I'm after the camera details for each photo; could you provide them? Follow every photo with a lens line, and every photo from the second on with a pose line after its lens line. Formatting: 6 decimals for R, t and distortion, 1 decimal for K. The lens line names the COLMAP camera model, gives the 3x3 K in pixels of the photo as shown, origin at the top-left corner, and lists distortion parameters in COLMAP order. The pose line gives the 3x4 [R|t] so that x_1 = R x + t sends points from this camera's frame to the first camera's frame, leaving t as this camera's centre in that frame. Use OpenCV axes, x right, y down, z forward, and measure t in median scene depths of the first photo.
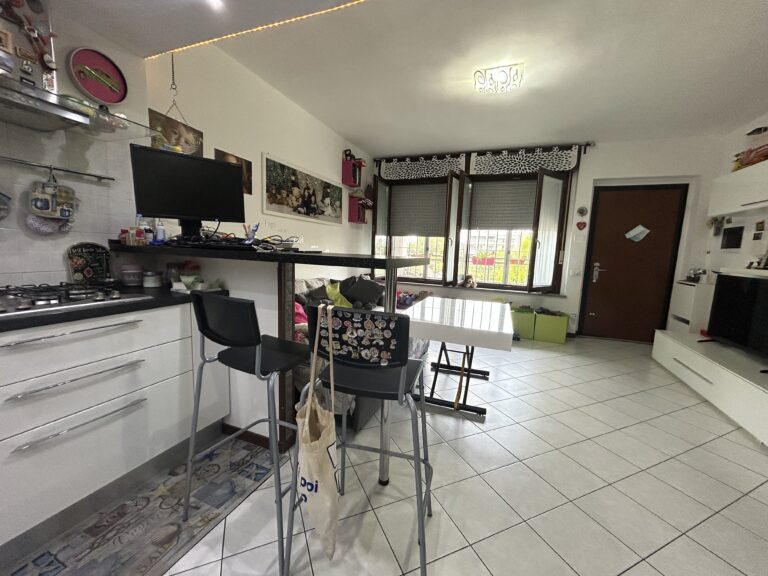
lens RADIAL K [[311.1, 0, 383.7], [0, 311.1, 287.6], [0, 0, 1]] dist [0.001086, 0.000163]
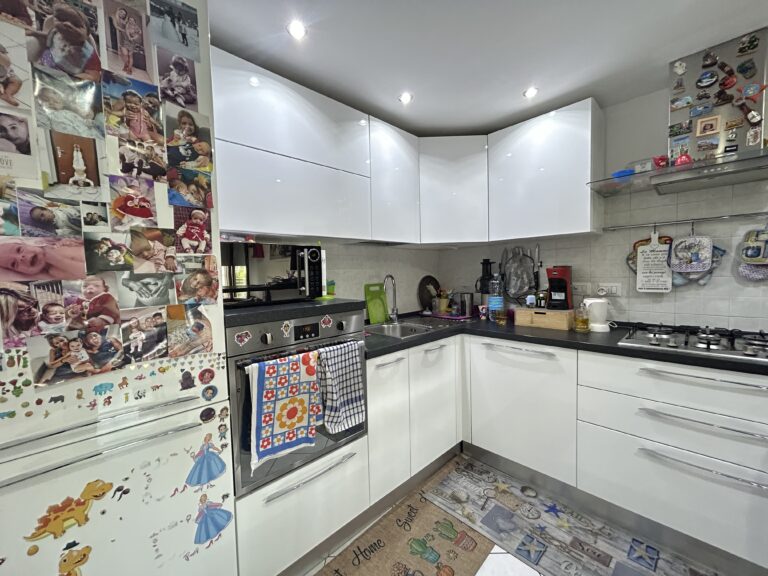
lens RADIAL K [[311.1, 0, 383.9], [0, 311.1, 288.3], [0, 0, 1]] dist [0.001086, 0.000163]
pose [[-0.401812, 0.026098, -0.915350, 0.327660], [-0.104258, 0.991790, 0.074044, -0.100191], [0.909768, 0.125185, -0.395792, 0.321366]]
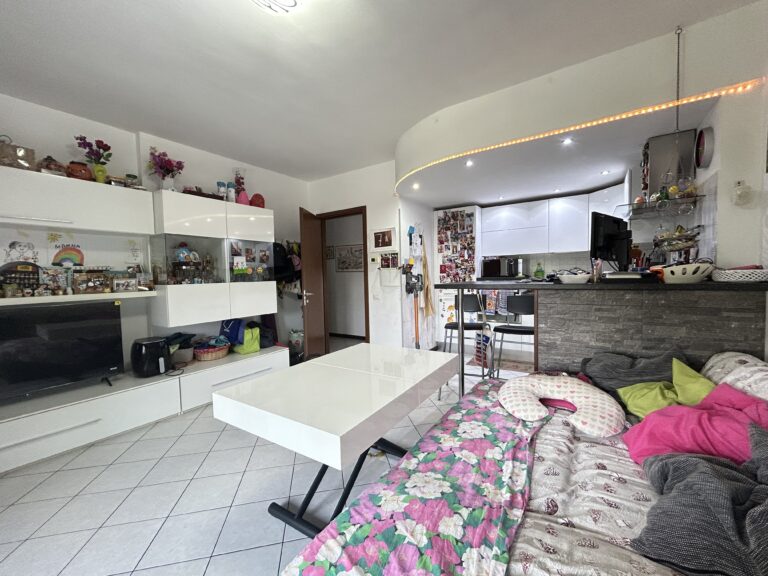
lens RADIAL K [[311.1, 0, 384.7], [0, 311.1, 289.4], [0, 0, 1]] dist [0.001086, 0.000163]
pose [[-0.980225, -0.018243, 0.197044, 0.227417], [0.015781, 0.985364, 0.169733, -0.228168], [-0.197257, 0.169486, -0.965590, 1.529622]]
